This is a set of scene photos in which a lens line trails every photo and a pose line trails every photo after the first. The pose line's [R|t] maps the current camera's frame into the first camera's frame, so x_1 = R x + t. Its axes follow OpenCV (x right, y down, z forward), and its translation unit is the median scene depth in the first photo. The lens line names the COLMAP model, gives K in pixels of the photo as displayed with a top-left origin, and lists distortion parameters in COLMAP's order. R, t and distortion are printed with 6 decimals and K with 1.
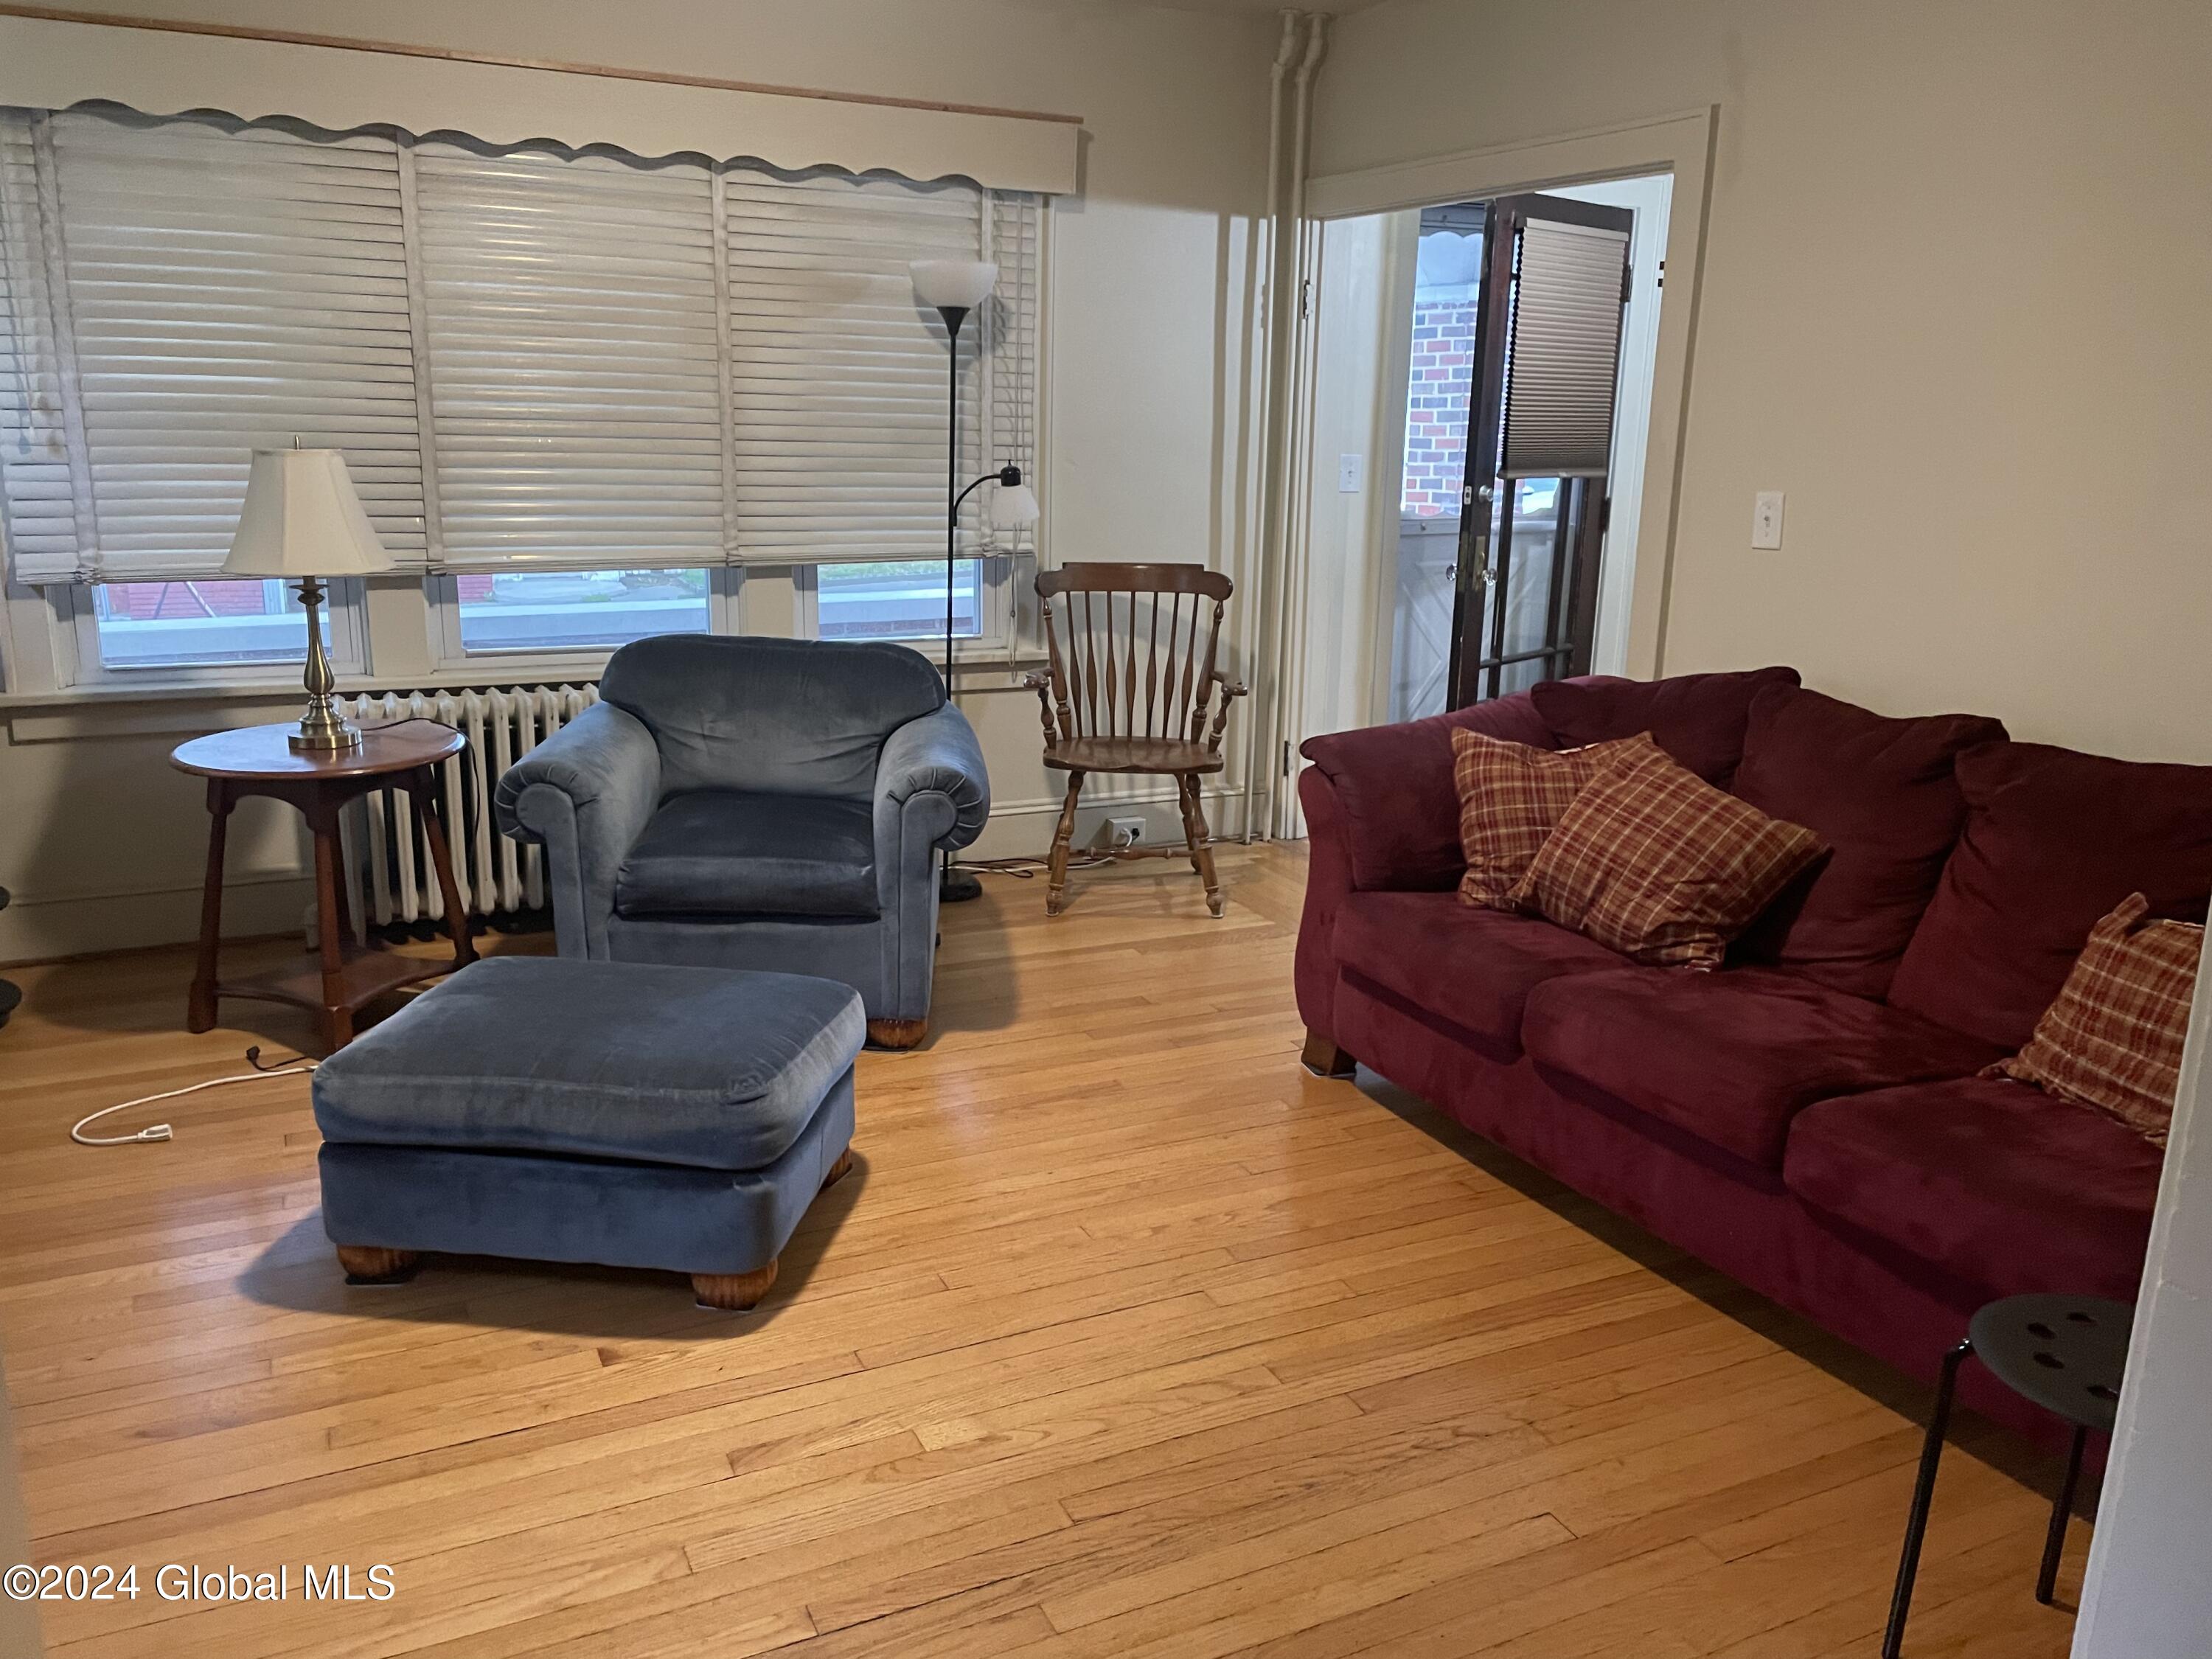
lens RADIAL K [[1677.0, 0, 1117.2], [0, 1677.0, 832.9], [0, 0, 1]] dist [0.087768, -0.104594]
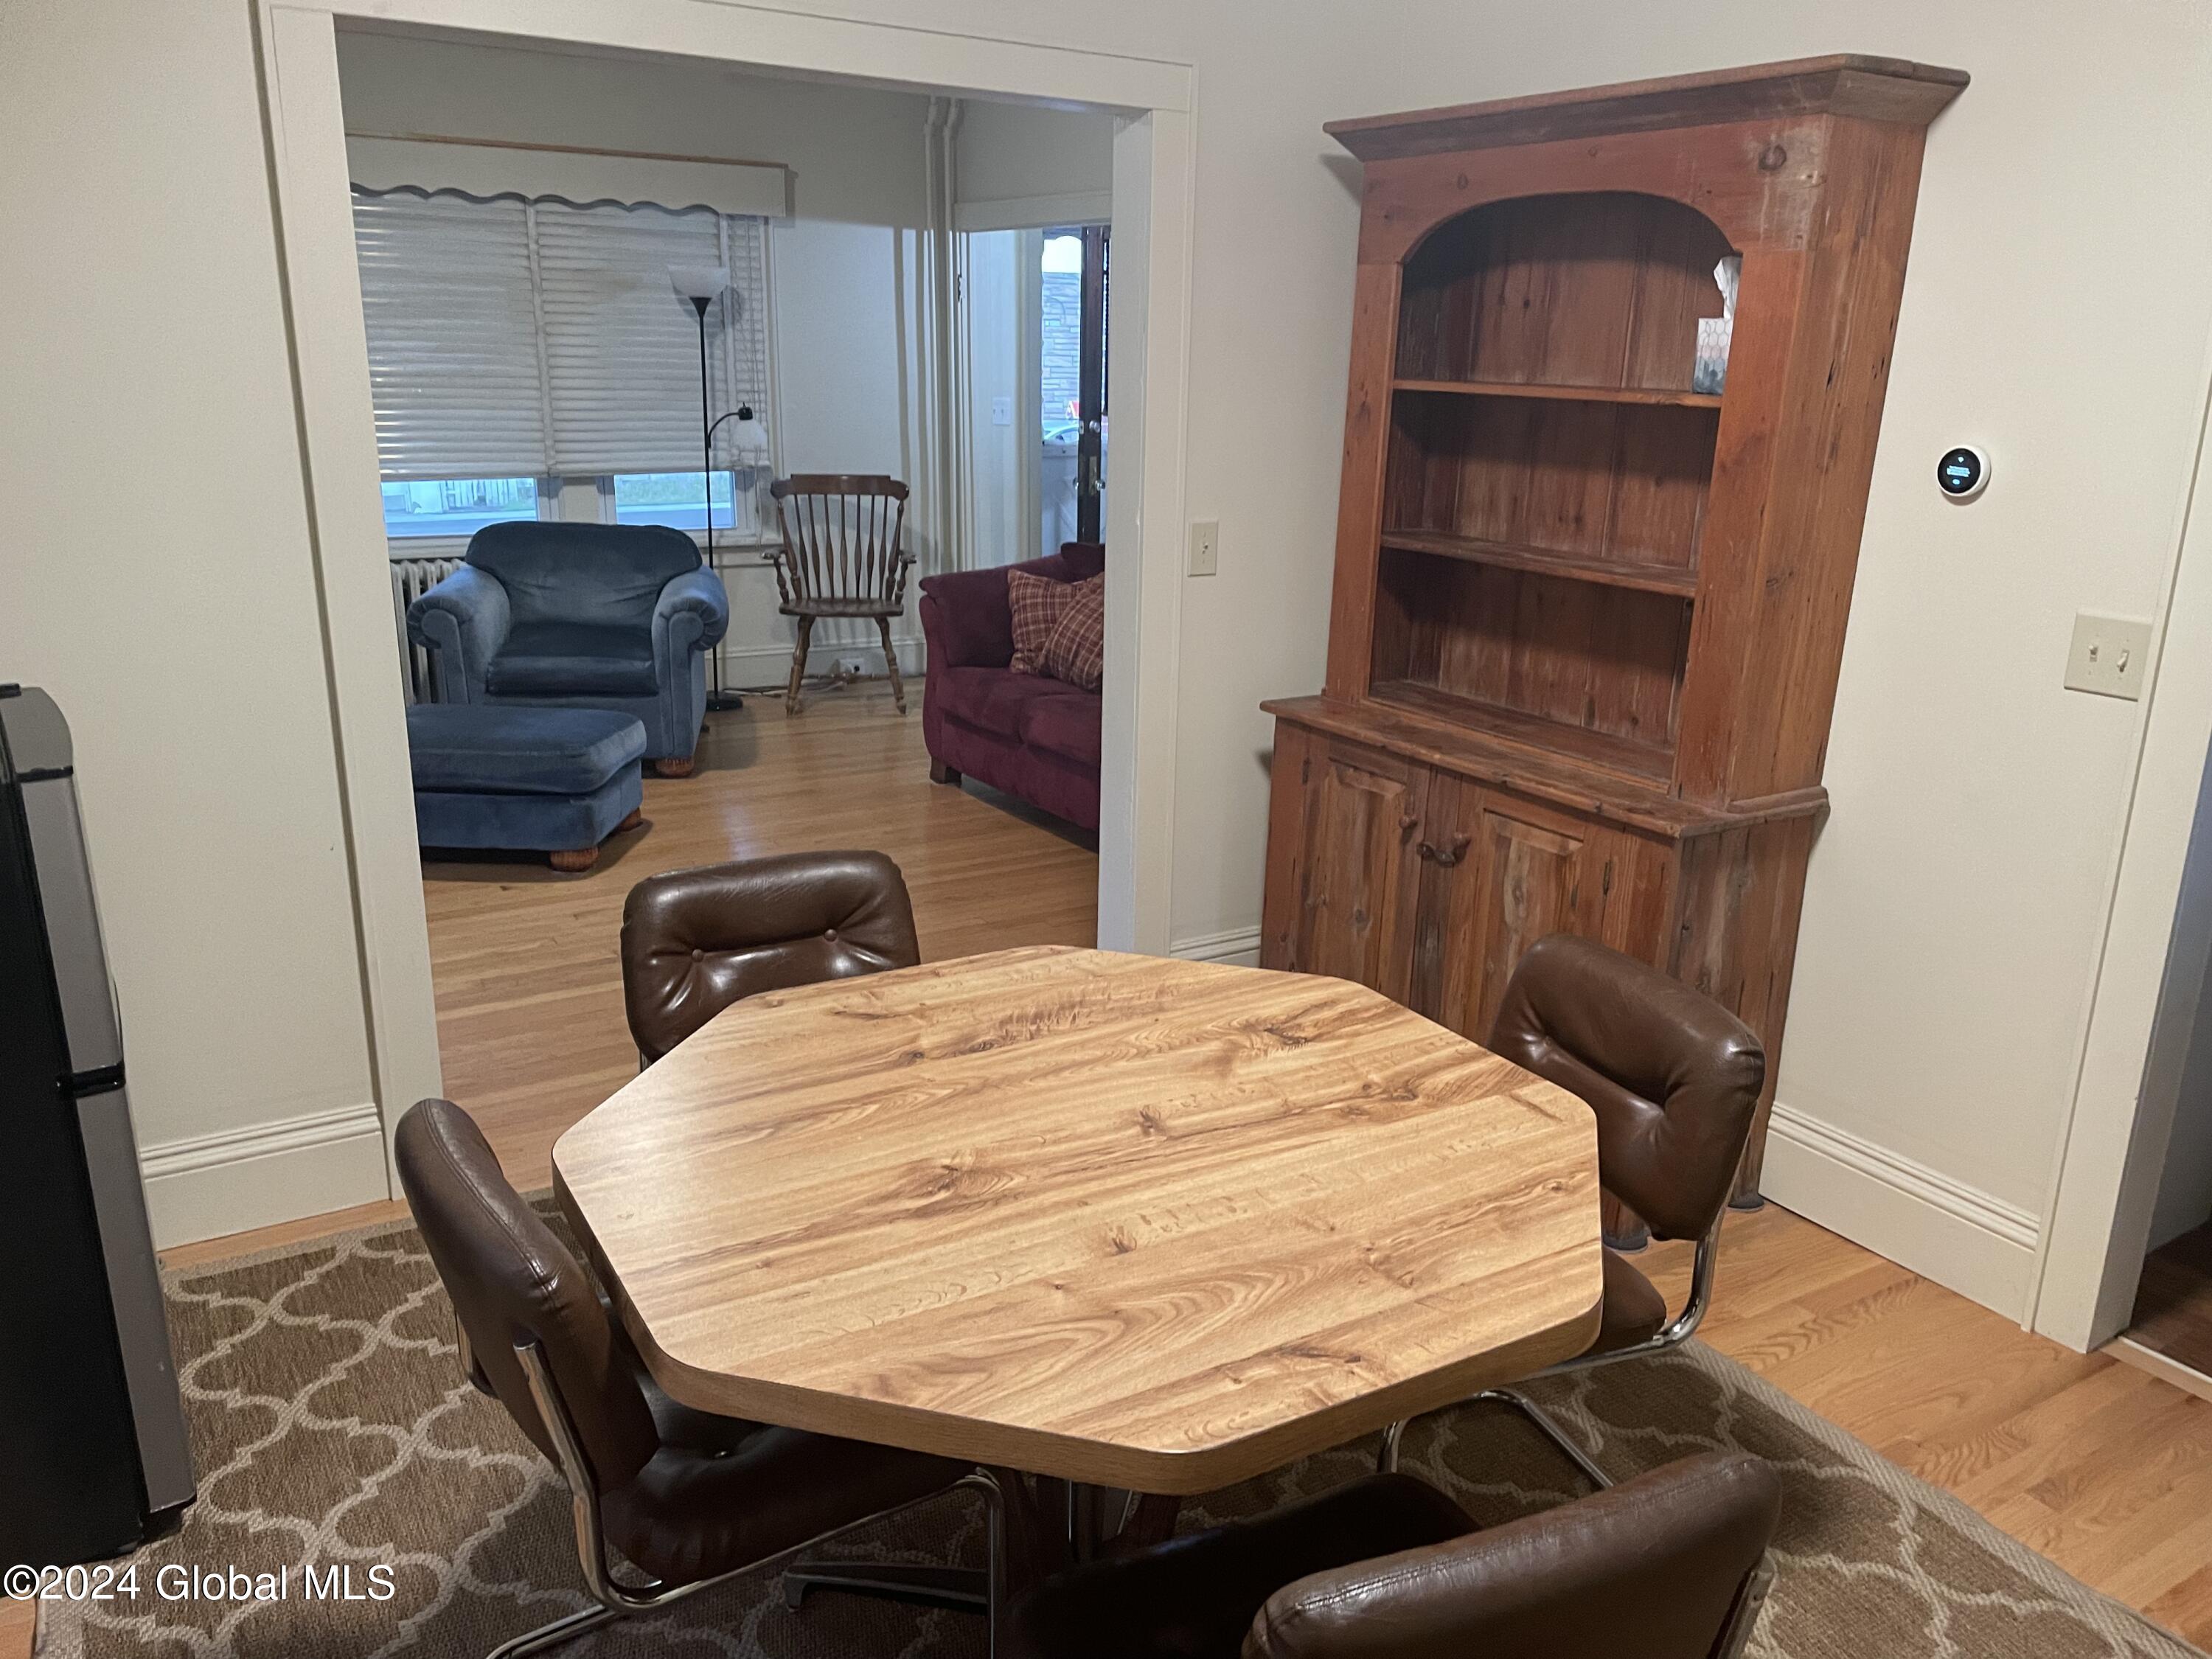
lens RADIAL K [[1677.0, 0, 1145.1], [0, 1677.0, 855.9], [0, 0, 1]] dist [0.087768, -0.104594]
pose [[0.994179, -0.032143, 0.102834, 0.119592], [0.026922, 0.998297, 0.051760, 0.107238], [-0.104323, -0.048690, 0.993351, -0.527165]]
